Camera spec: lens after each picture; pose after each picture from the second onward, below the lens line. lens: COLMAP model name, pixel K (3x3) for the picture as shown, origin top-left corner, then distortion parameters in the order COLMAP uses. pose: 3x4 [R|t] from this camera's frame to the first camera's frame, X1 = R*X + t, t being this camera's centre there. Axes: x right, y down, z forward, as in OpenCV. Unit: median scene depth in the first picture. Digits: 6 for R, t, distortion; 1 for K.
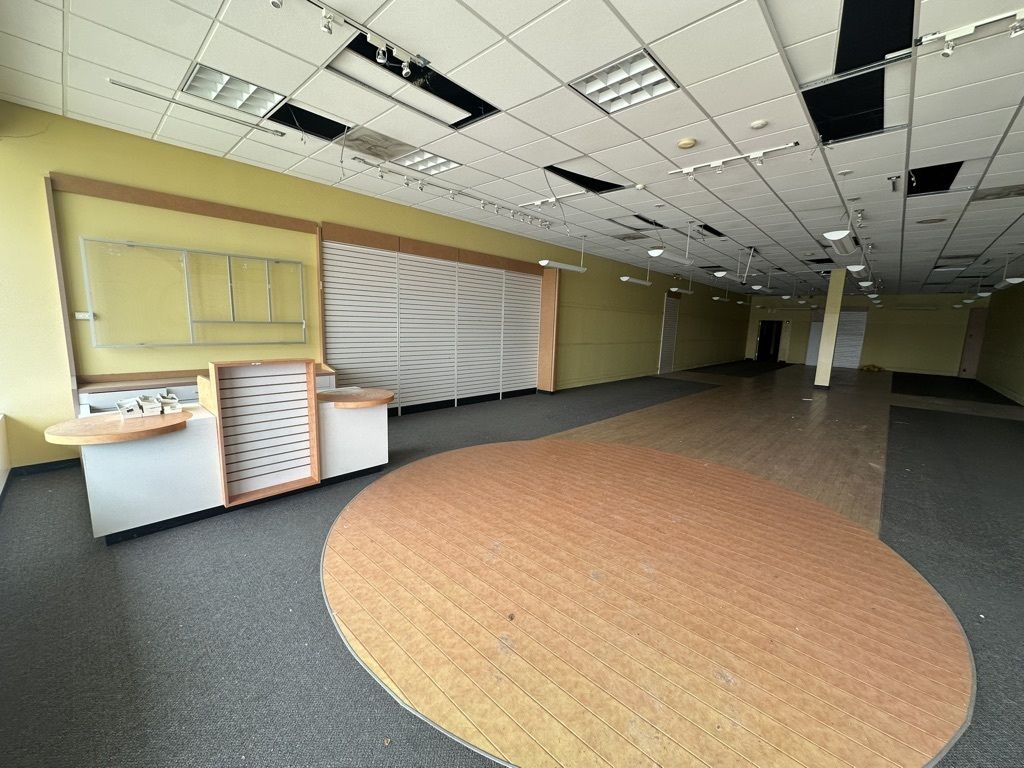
lens RADIAL K [[409.3, 0, 511.6], [0, 409.3, 385.0], [0, 0, 1]] dist [-0.007307, 0.001132]
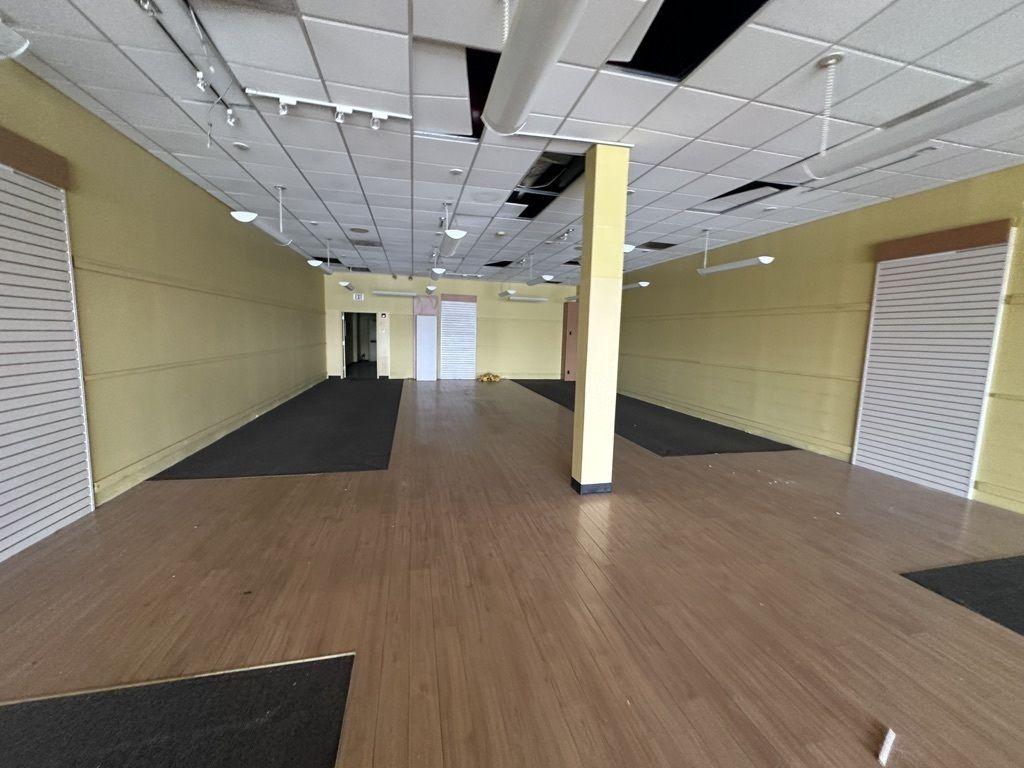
lens RADIAL K [[409.3, 0, 508.8], [0, 409.3, 380.0], [0, 0, 1]] dist [-0.007307, 0.001132]
pose [[0.544495, -0.114265, 0.830944, 1.171858], [0.120489, 0.991058, 0.057329, -0.327644], [-0.830065, 0.068904, 0.553394, 2.377800]]
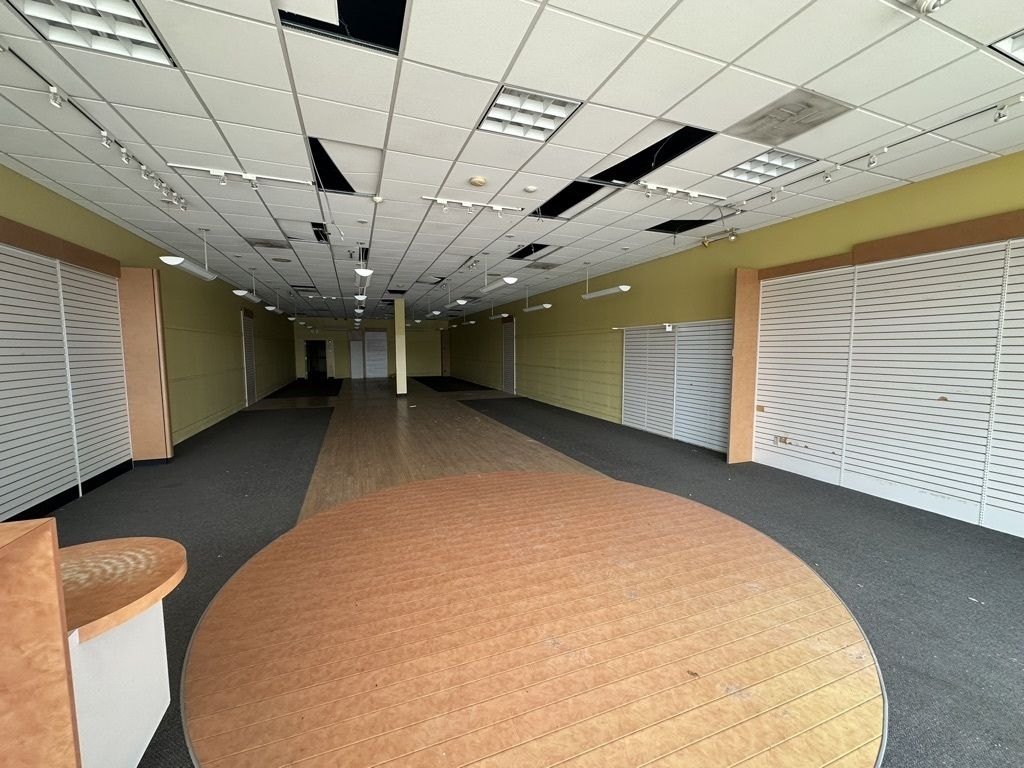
lens RADIAL K [[409.3, 0, 511.3], [0, 409.3, 382.0], [0, 0, 1]] dist [-0.007307, 0.001132]
pose [[0.427485, -0.108240, 0.897519, -0.520292], [0.155249, 0.986847, 0.045068, -0.104686], [-0.890592, 0.120073, 0.438667, 0.493446]]
